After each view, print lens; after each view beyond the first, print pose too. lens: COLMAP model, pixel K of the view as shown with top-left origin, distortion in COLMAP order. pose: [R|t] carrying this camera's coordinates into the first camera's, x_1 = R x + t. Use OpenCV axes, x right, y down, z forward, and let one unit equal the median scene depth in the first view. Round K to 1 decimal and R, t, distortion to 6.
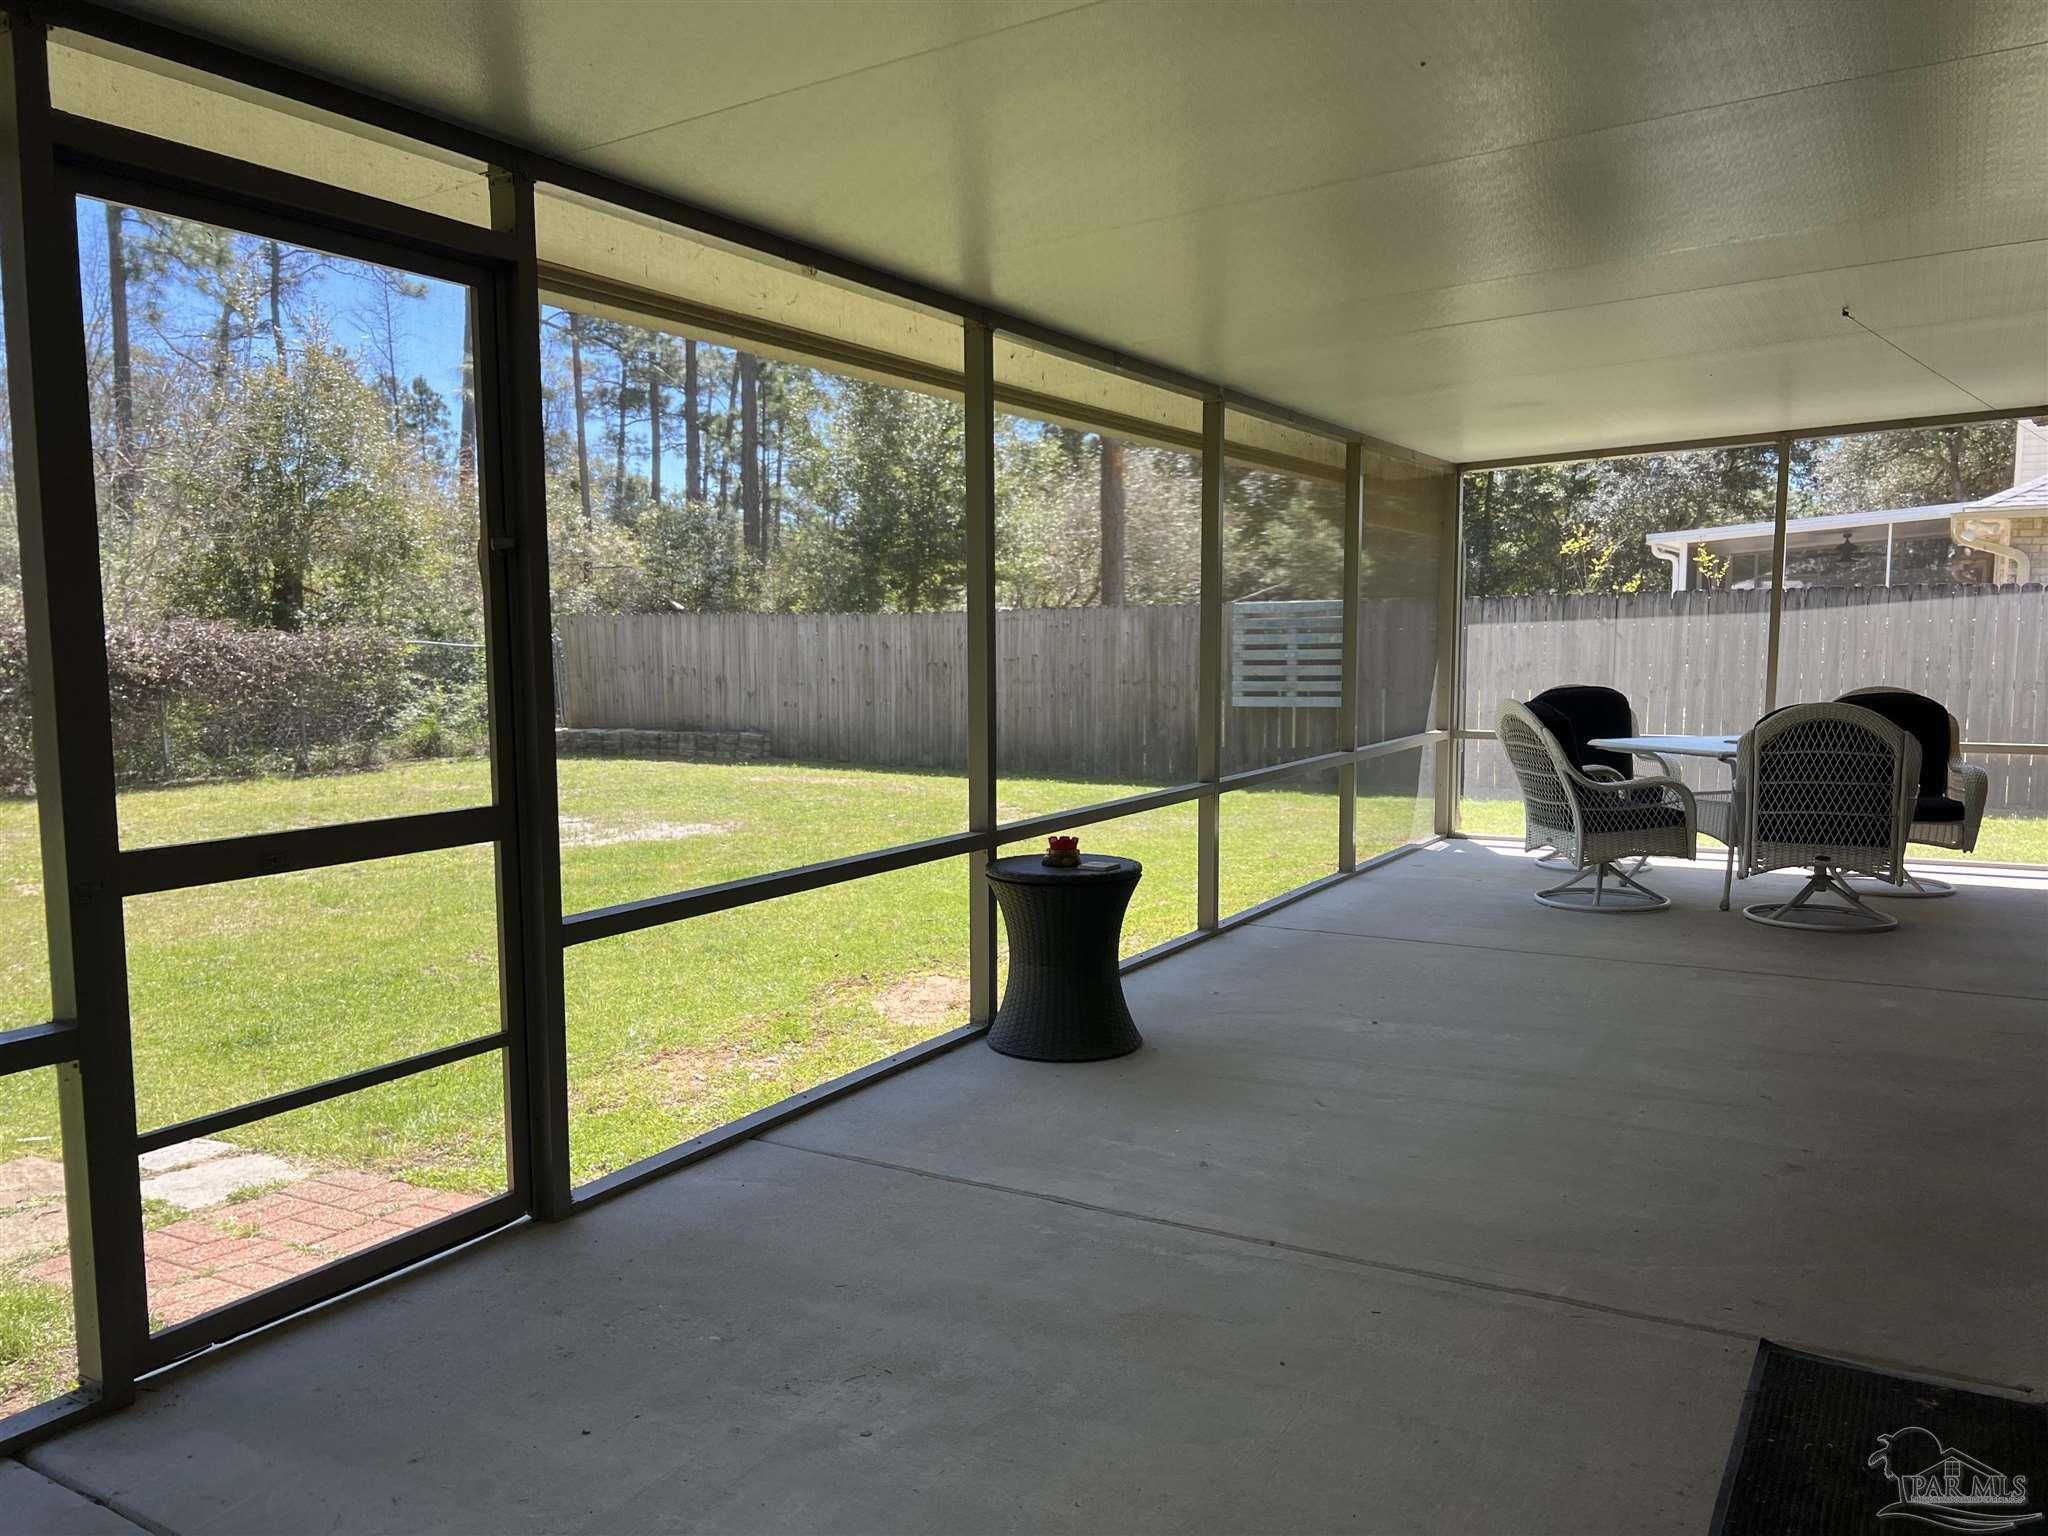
lens RADIAL K [[1525.6, 0, 1020.3], [0, 1525.6, 804.1], [0, 0, 1]] dist [0.091431, -0.119318]
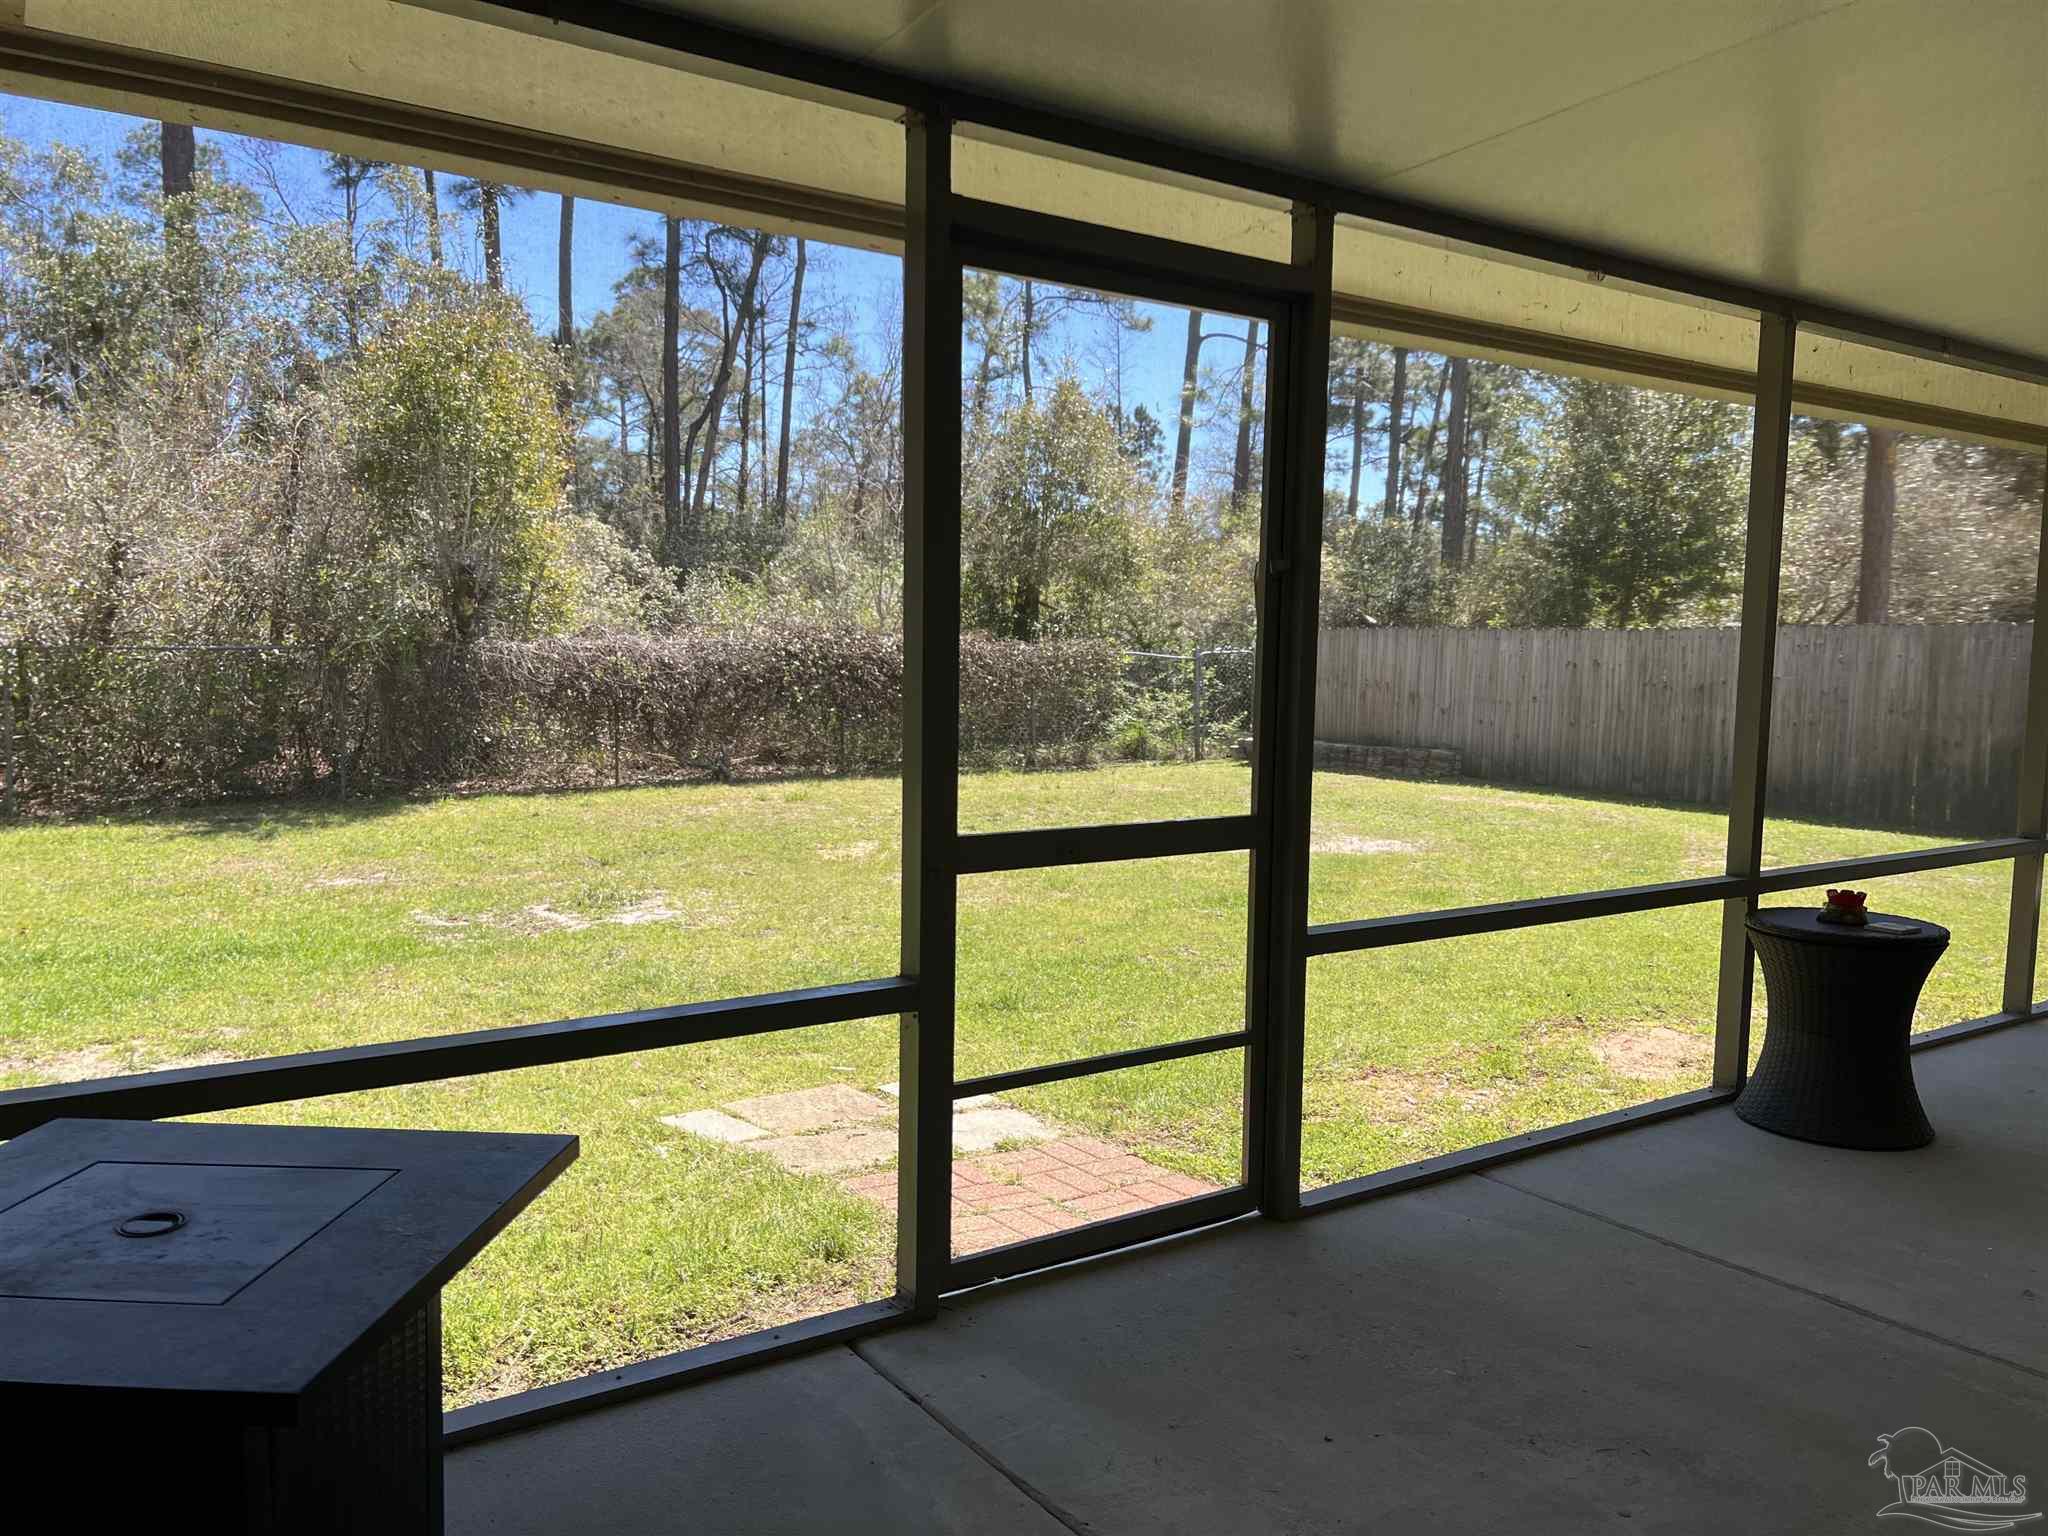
lens RADIAL K [[1525.6, 0, 1020.3], [0, 1525.6, 804.1], [0, 0, 1]] dist [0.091431, -0.119318]
pose [[0.907302, 0.063538, -0.415652, -0.013827], [-0.066995, 0.997734, 0.006277, -0.000665], [0.415109, 0.022152, 0.909502, -0.003637]]
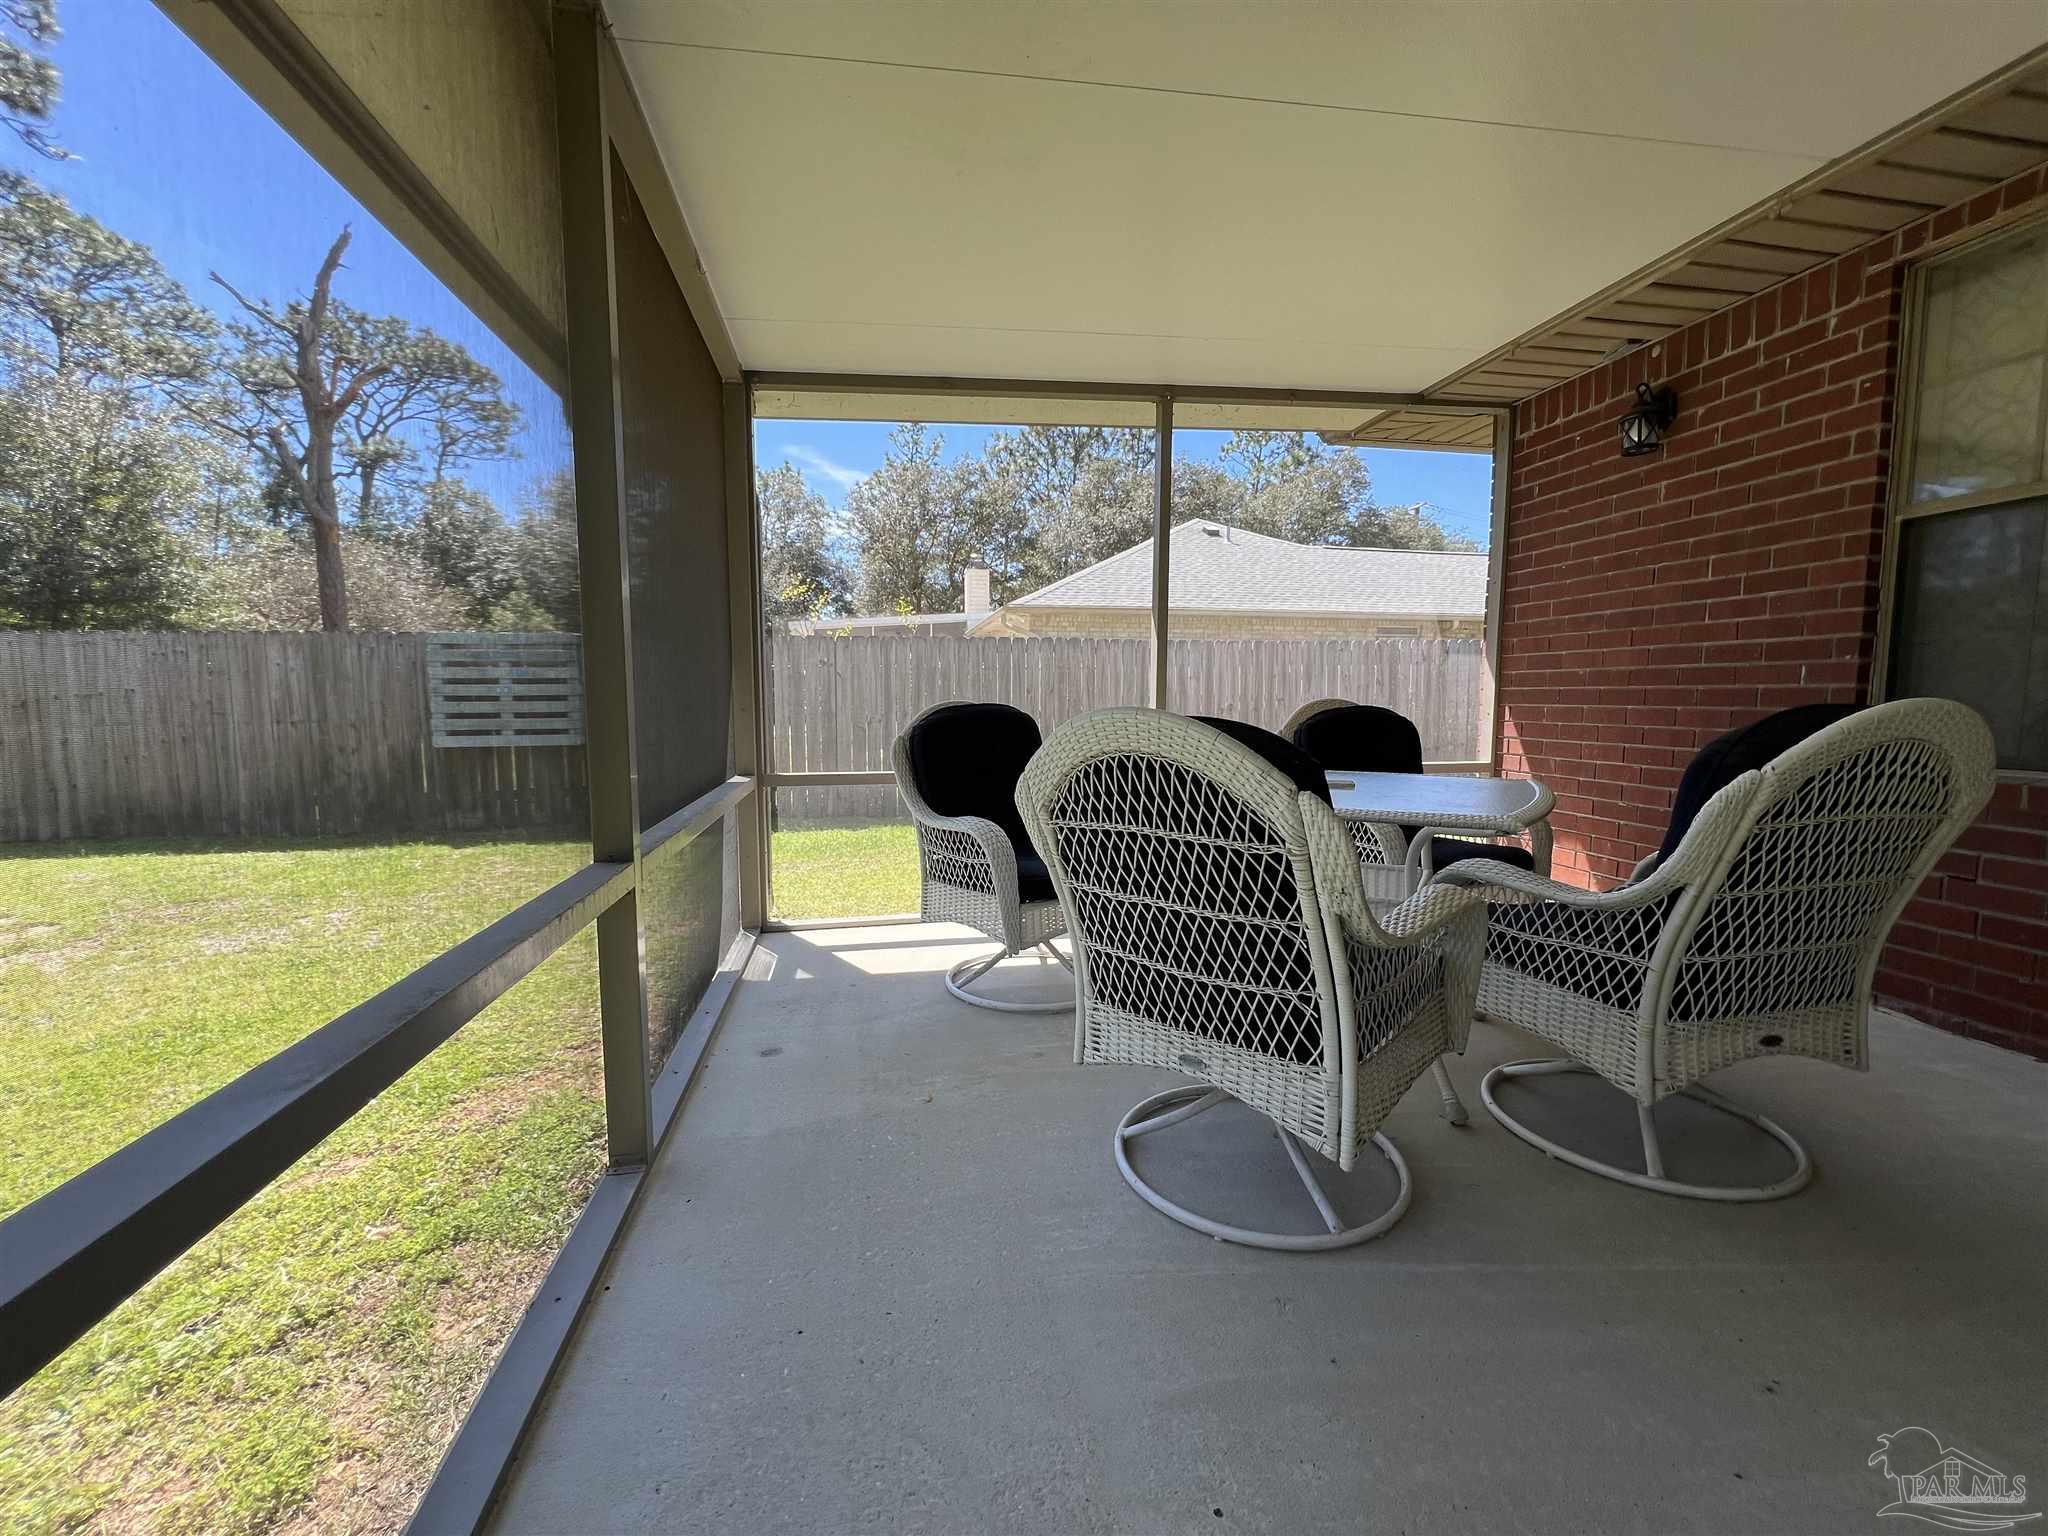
lens RADIAL K [[821.4, 0, 1018.8], [0, 821.4, 771.7], [0, 0, 1]] dist [-0.001993, -0.000160]
pose [[0.754917, -0.053231, 0.653657, 0.083511], [0.068852, 0.997625, 0.001724, -0.027251], [-0.652197, 0.043704, 0.756789, 0.418187]]
